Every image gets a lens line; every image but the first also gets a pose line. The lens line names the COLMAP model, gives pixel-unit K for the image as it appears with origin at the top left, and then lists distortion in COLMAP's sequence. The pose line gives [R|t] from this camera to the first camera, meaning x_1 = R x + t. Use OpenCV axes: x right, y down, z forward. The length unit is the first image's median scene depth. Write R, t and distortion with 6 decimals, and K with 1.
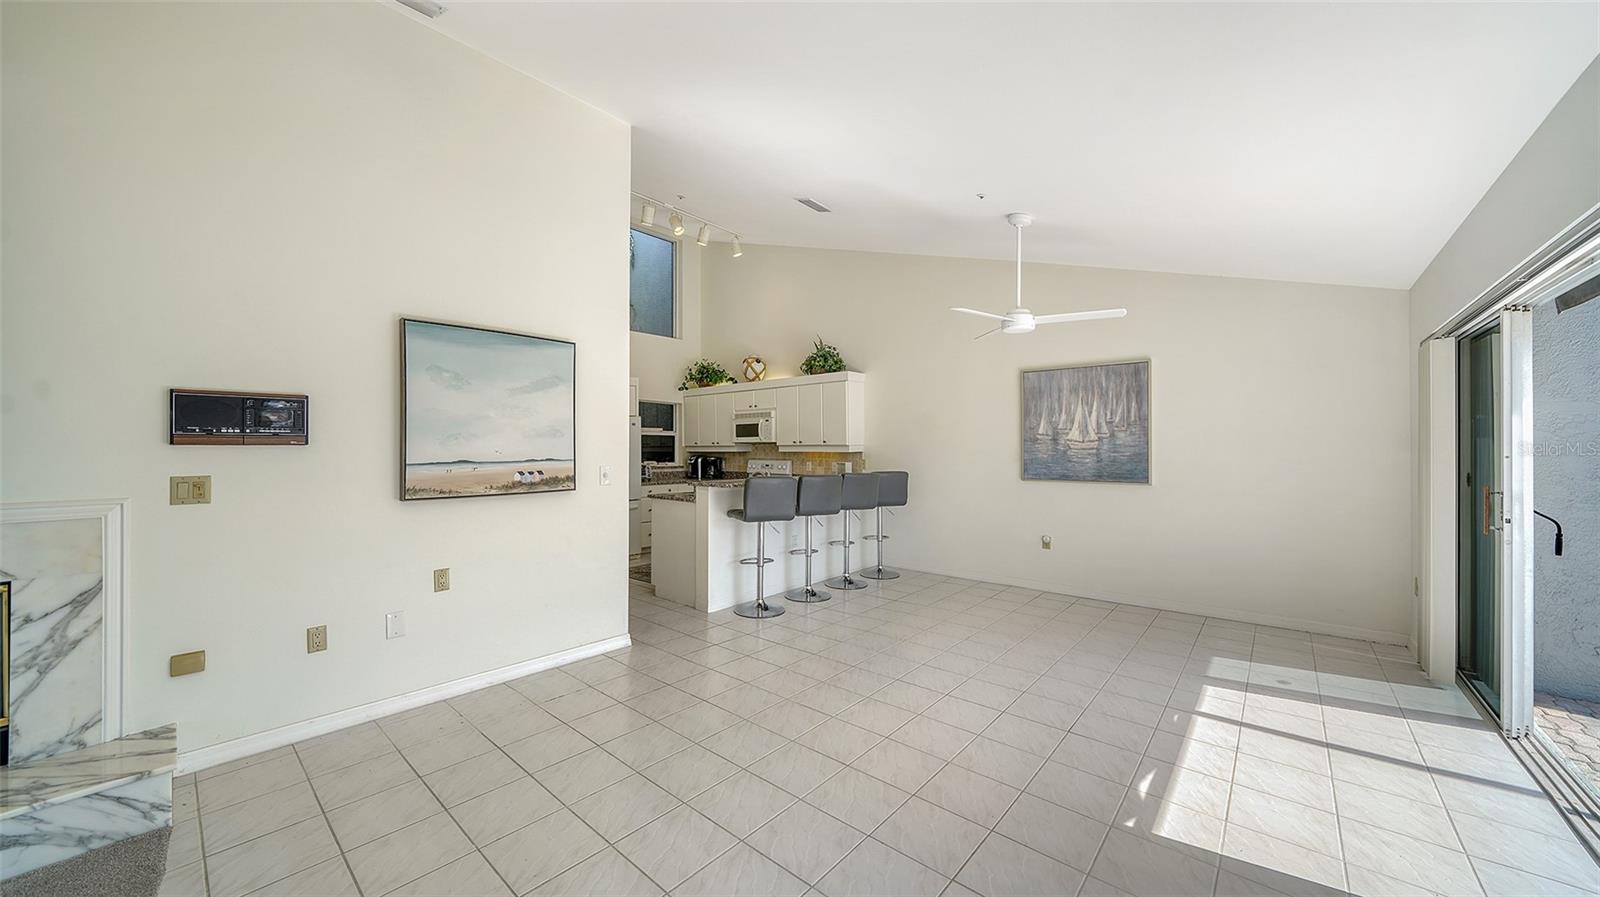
lens RADIAL K [[564.7, 0, 787.7], [0, 564.7, 440.7], [0, 0, 1]] dist [-0.014565, 0.001617]
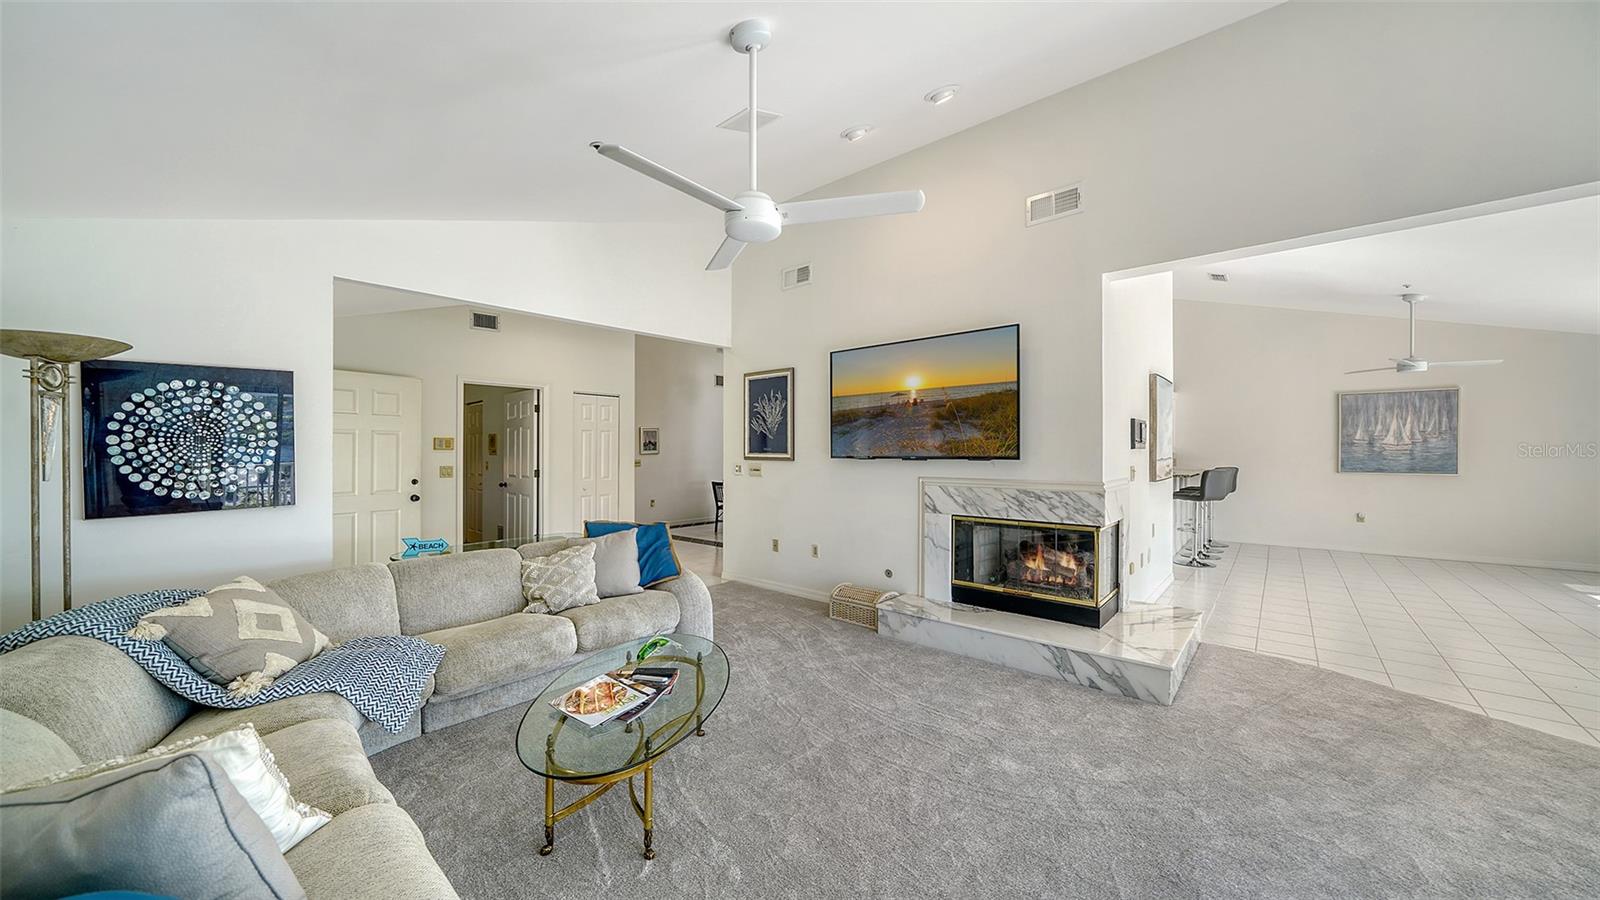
lens RADIAL K [[564.7, 0, 782.6], [0, 564.7, 450.7], [0, 0, 1]] dist [-0.014565, 0.001617]
pose [[0.999922, -0.005135, -0.011418, -0.855628], [0.005277, 0.999909, 0.012410, -0.008123], [0.011353, -0.012469, 0.999858, -0.350073]]
